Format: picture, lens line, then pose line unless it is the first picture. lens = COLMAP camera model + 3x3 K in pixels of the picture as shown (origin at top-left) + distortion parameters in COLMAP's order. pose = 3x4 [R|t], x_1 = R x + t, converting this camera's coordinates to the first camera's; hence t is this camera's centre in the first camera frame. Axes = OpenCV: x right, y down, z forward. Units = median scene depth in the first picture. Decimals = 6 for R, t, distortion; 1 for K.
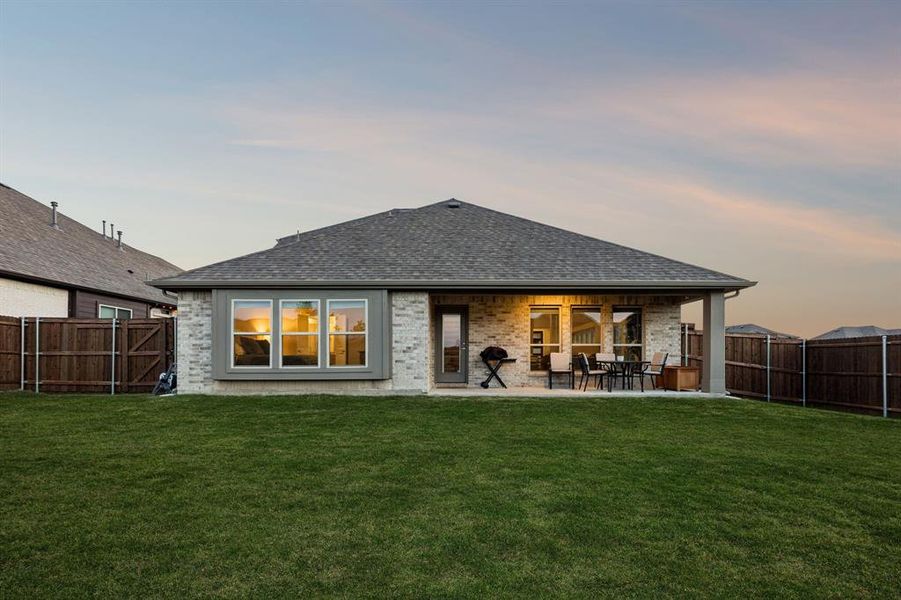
lens RADIAL K [[416.9, 0, 459.0], [0, 416.9, 286.5], [0, 0, 1]] dist [0.002007, 0.000253]
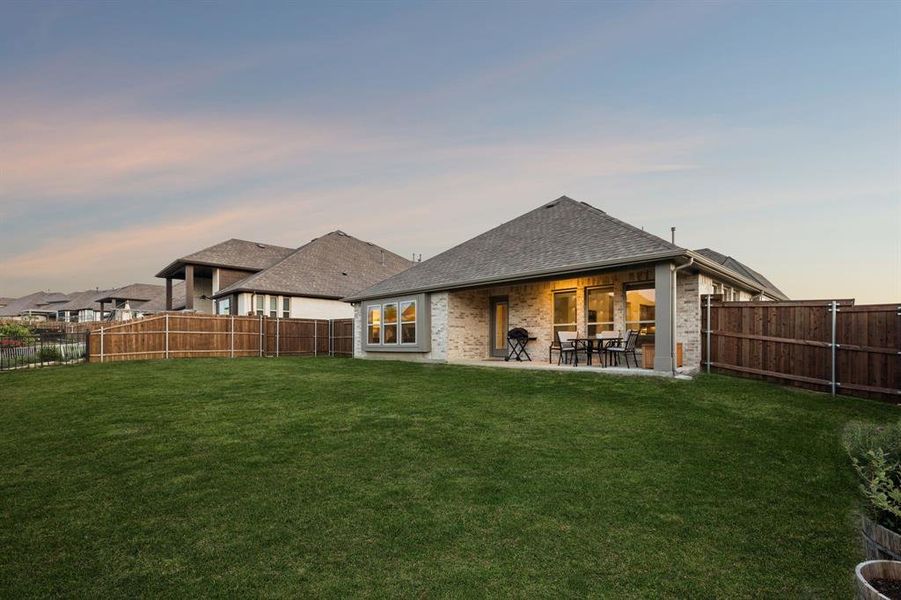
lens RADIAL K [[416.9, 0, 459.0], [0, 416.9, 286.5], [0, 0, 1]] dist [0.002007, 0.000253]
pose [[0.702744, -0.097332, -0.704753, 0.825096], [0.129821, 0.991509, -0.007484, 0.010648], [0.699498, -0.086233, 0.709413, 0.020746]]
